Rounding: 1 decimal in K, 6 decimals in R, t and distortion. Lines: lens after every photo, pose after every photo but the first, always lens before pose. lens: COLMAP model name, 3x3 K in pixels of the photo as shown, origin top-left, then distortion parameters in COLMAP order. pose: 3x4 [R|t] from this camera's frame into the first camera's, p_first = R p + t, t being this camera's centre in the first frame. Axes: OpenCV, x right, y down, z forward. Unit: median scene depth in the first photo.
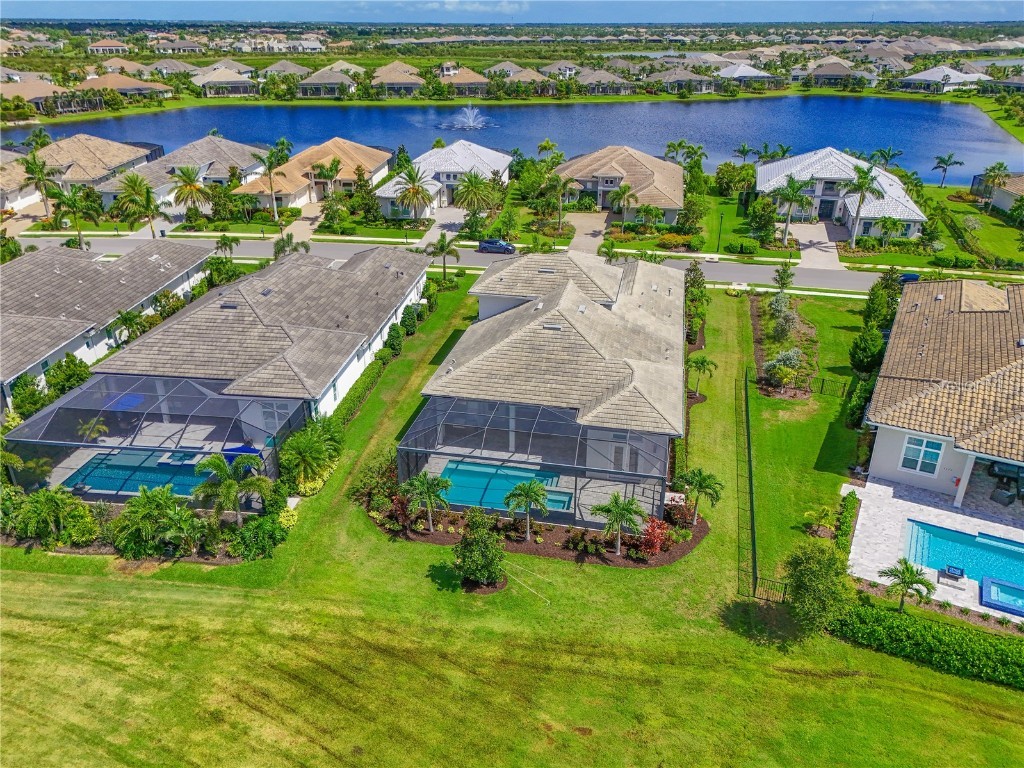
lens RADIAL K [[793.0, 0, 512.0], [0, 793.0, 384.0], [0, 0, 1]] dist [0.115693, -0.148145]
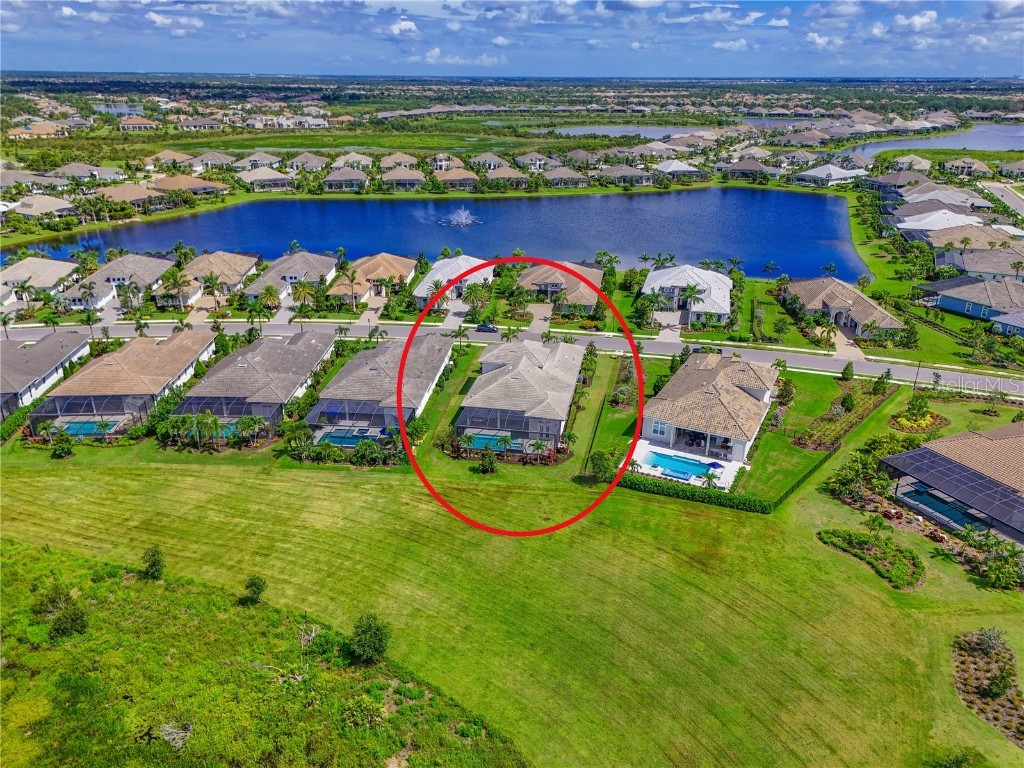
lens RADIAL K [[793.0, 0, 512.0], [0, 793.0, 384.0], [0, 0, 1]] dist [0.115693, -0.148145]
pose [[0.999685, -0.005698, 0.024437, -0.008169], [0.006843, 0.998869, -0.047047, 0.028839], [-0.024142, 0.047199, 0.998594, -0.671348]]
